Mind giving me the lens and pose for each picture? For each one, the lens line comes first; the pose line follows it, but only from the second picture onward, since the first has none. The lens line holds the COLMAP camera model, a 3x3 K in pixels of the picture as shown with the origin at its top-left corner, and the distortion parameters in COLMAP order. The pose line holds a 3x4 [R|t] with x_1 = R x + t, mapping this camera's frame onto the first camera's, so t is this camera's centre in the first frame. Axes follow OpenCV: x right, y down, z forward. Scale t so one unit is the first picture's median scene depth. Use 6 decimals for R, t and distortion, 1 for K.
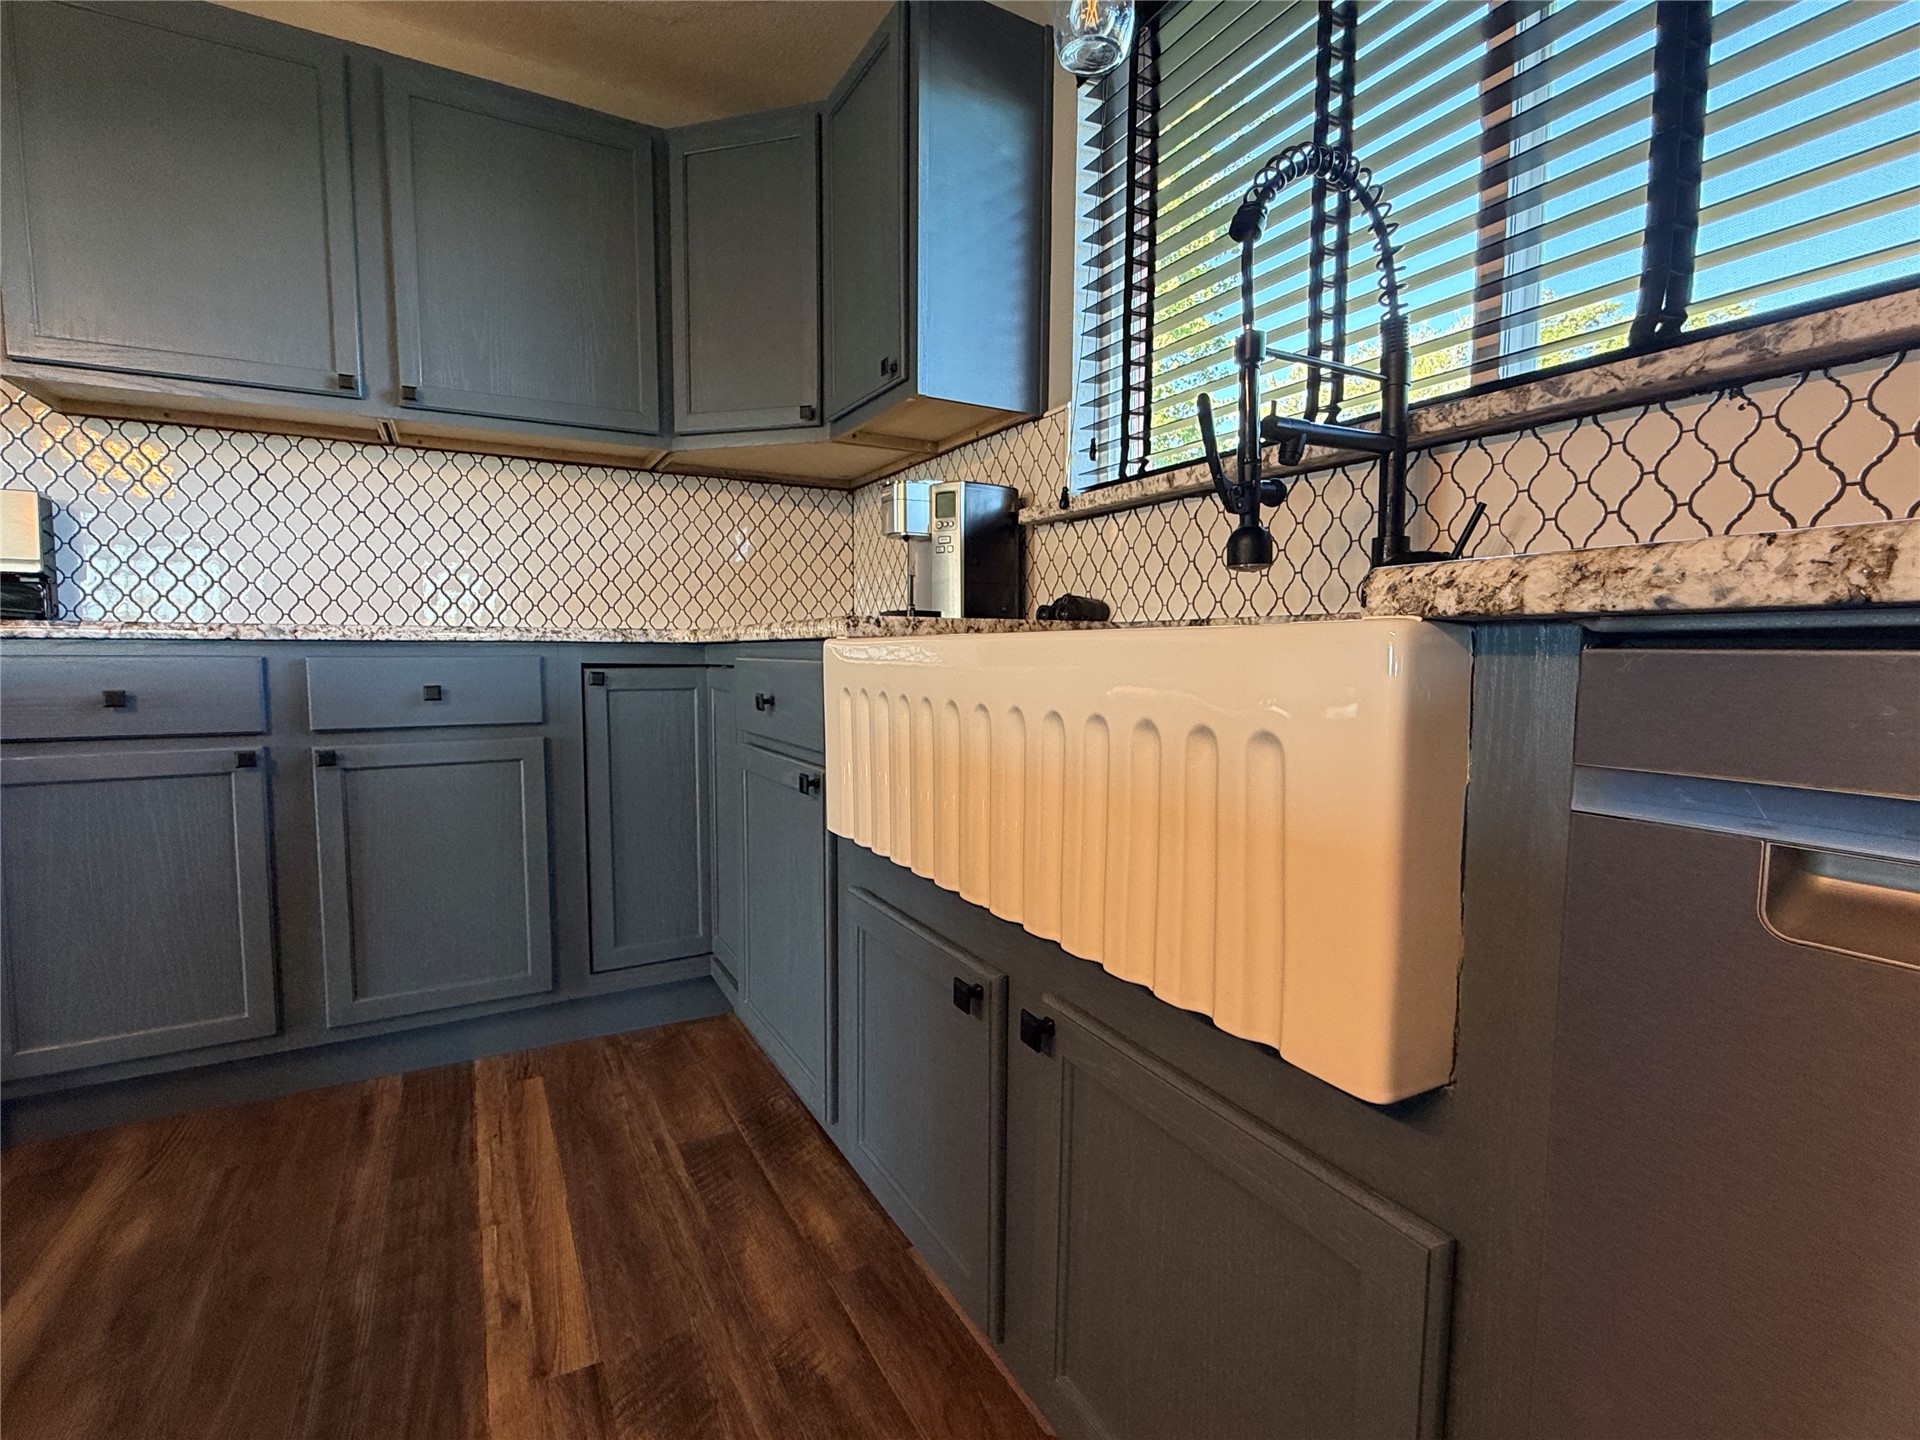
lens RADIAL K [[886.7, 0, 960.0], [0, 886.7, 720.0], [0, 0, 1]] dist [-0.000702, 0.001010]
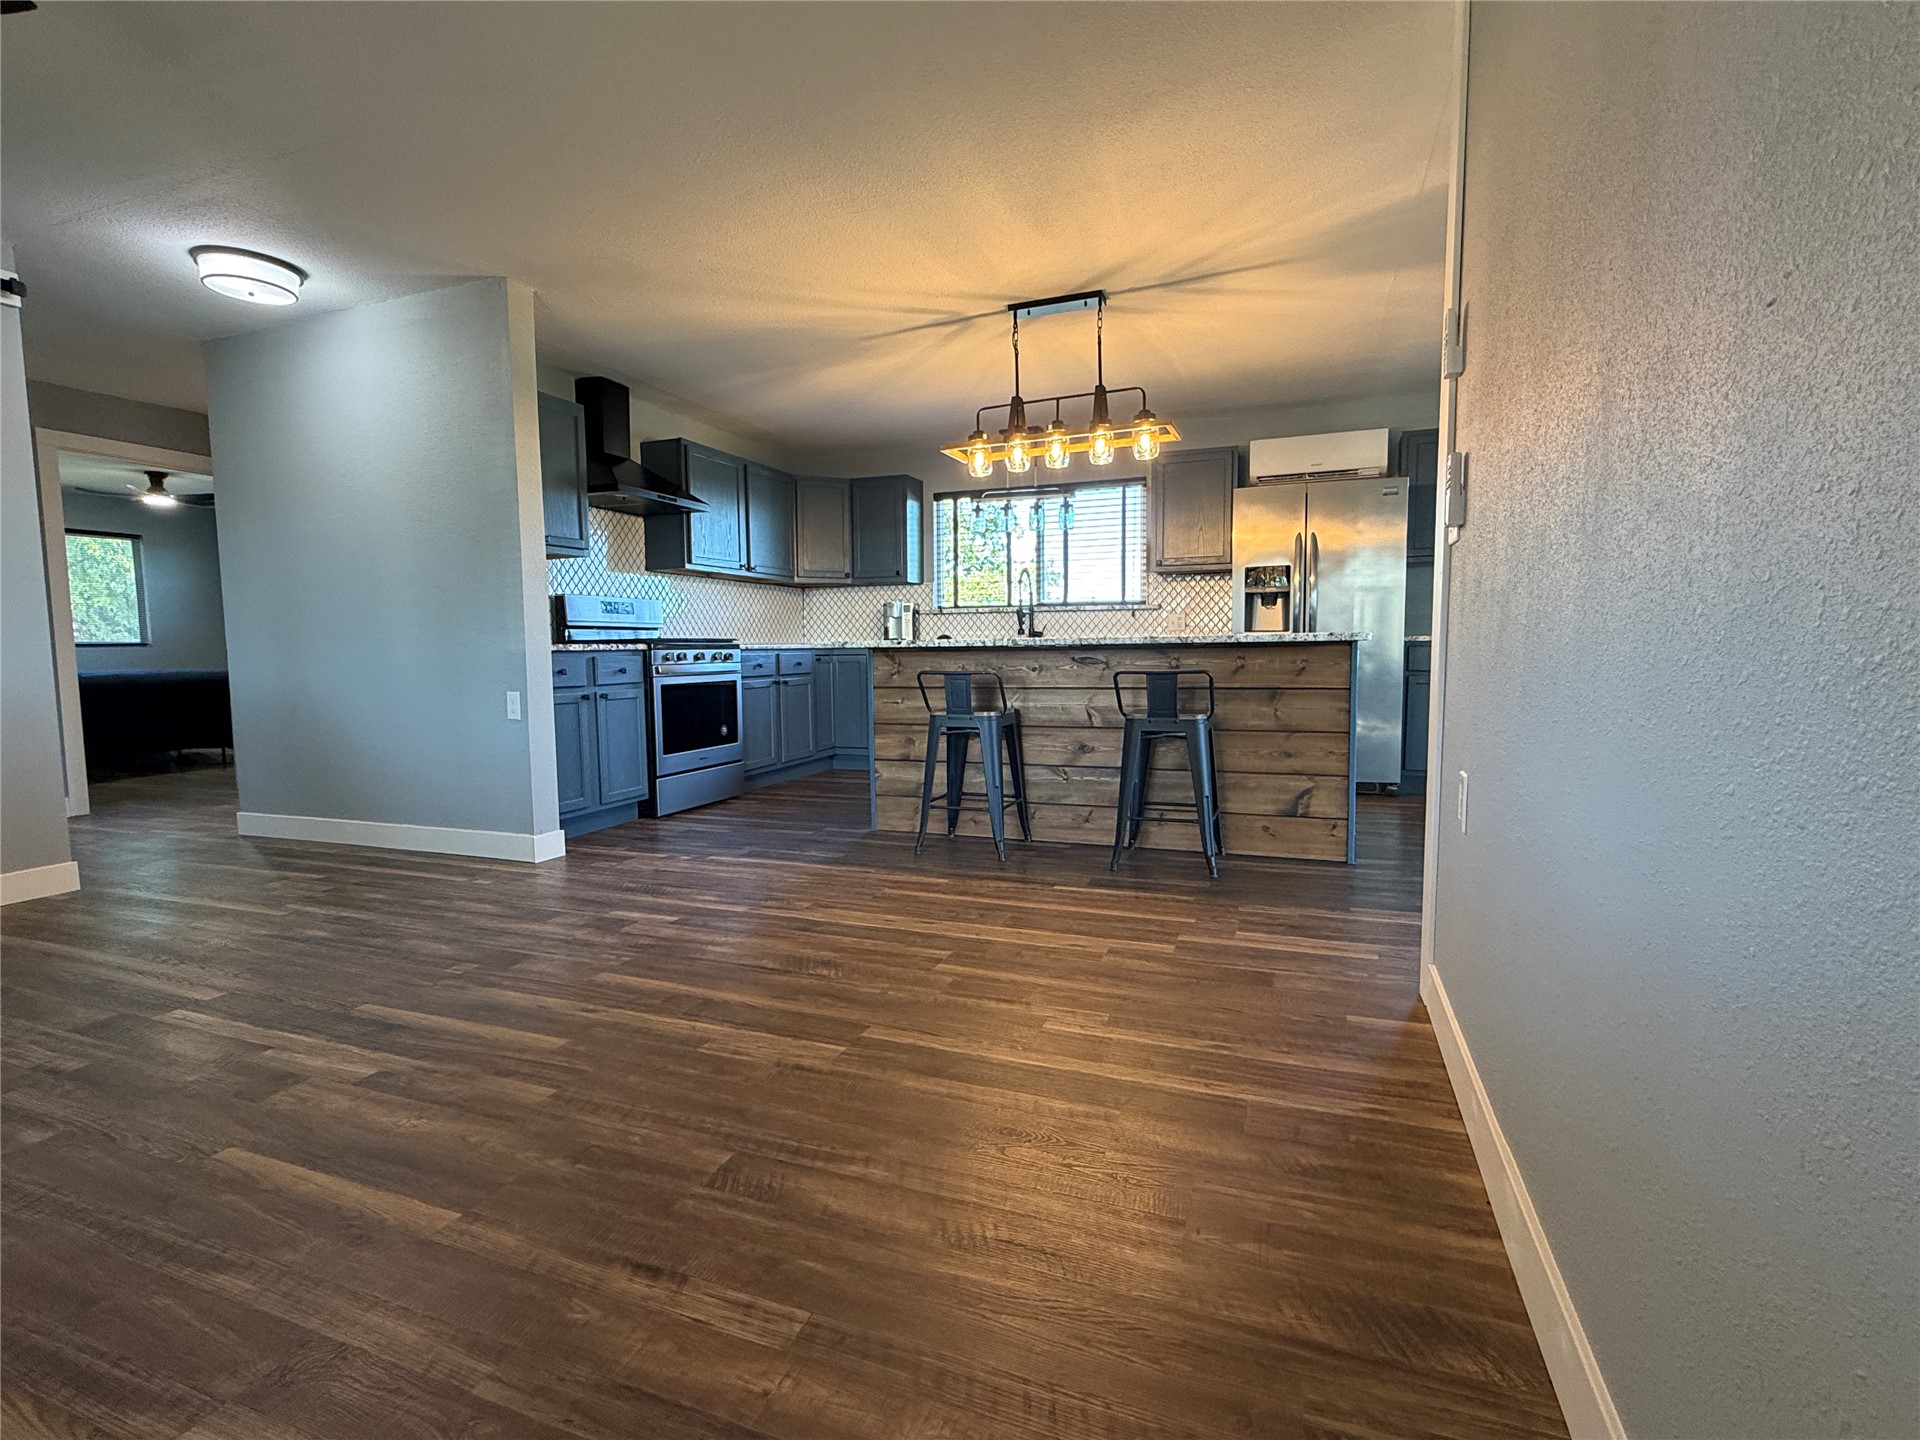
lens RADIAL K [[886.7, 0, 960.0], [0, 886.7, 720.0], [0, 0, 1]] dist [-0.000702, 0.001010]
pose [[0.769719, -0.064765, 0.635090, -2.290592], [0.063375, 0.997678, 0.024931, 0.140217], [-0.635230, 0.021059, 0.772036, -2.020872]]
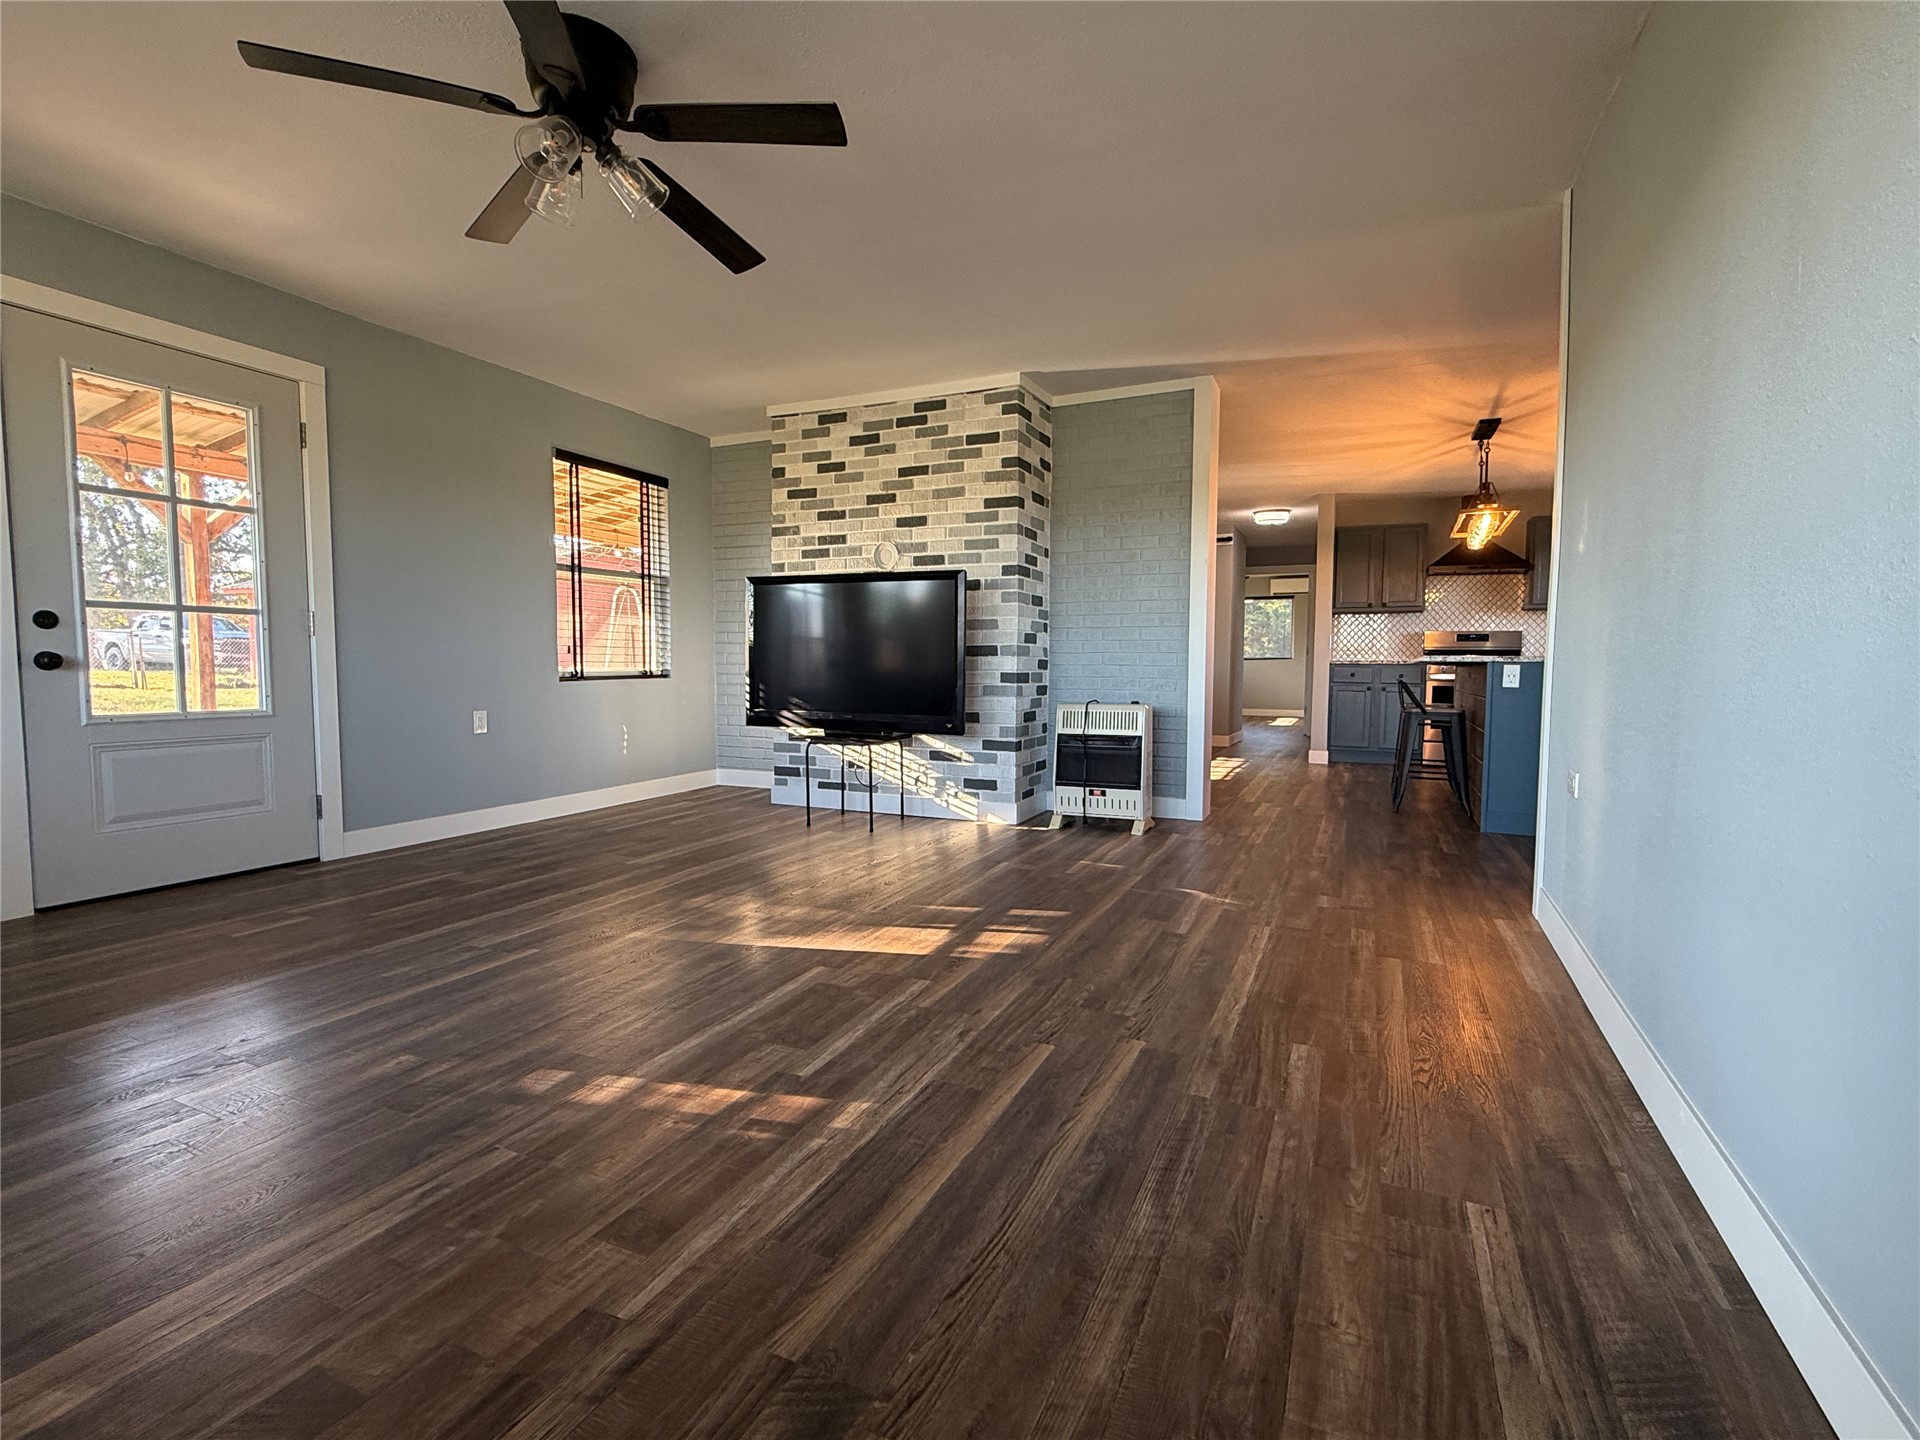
lens RADIAL K [[886.7, 0, 960.0], [0, 886.7, 720.0], [0, 0, 1]] dist [-0.000702, 0.001010]
pose [[0.589993, 0.052359, -0.805709, 0.859119], [-0.068403, 0.997549, 0.014736, 0.307902], [0.804505, 0.046419, 0.592129, -3.856197]]
